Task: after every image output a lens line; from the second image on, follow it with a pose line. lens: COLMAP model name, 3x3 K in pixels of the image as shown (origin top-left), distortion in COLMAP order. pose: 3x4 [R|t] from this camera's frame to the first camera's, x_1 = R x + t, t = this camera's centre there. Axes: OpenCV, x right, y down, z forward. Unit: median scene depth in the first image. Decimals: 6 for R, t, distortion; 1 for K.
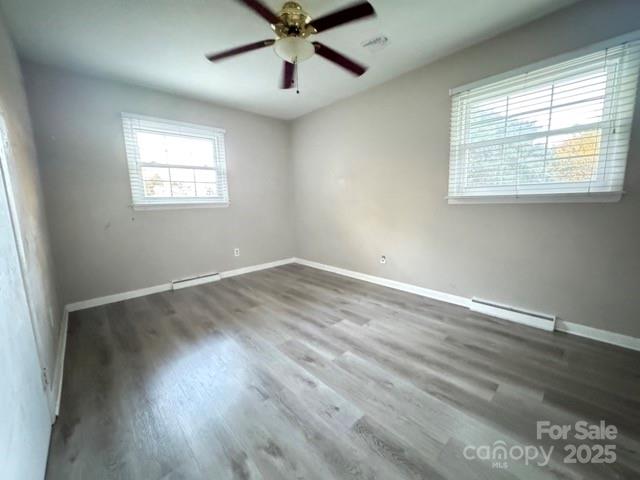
lens RADIAL K [[255.1, 0, 316.0], [0, 255.1, 243.7], [0, 0, 1]] dist [-0.006876, 0.000048]
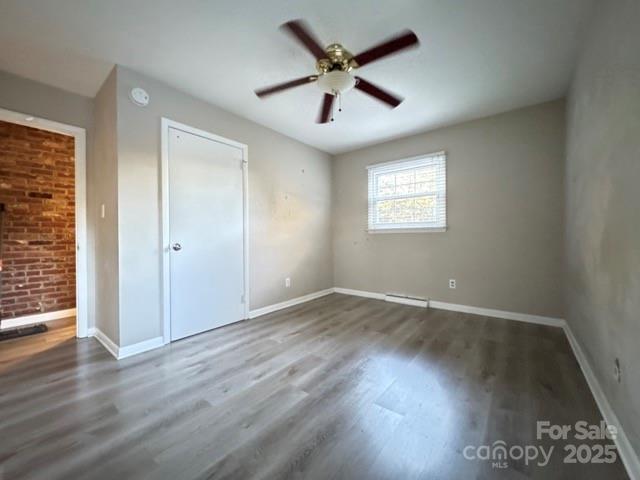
lens RADIAL K [[255.1, 0, 318.2], [0, 255.1, 235.0], [0, 0, 1]] dist [-0.006876, 0.000048]
pose [[0.152698, 0.013807, -0.988176, 0.756323], [-0.161015, 0.986890, -0.011092, -0.075911], [0.975068, 0.160805, 0.152919, 0.644077]]
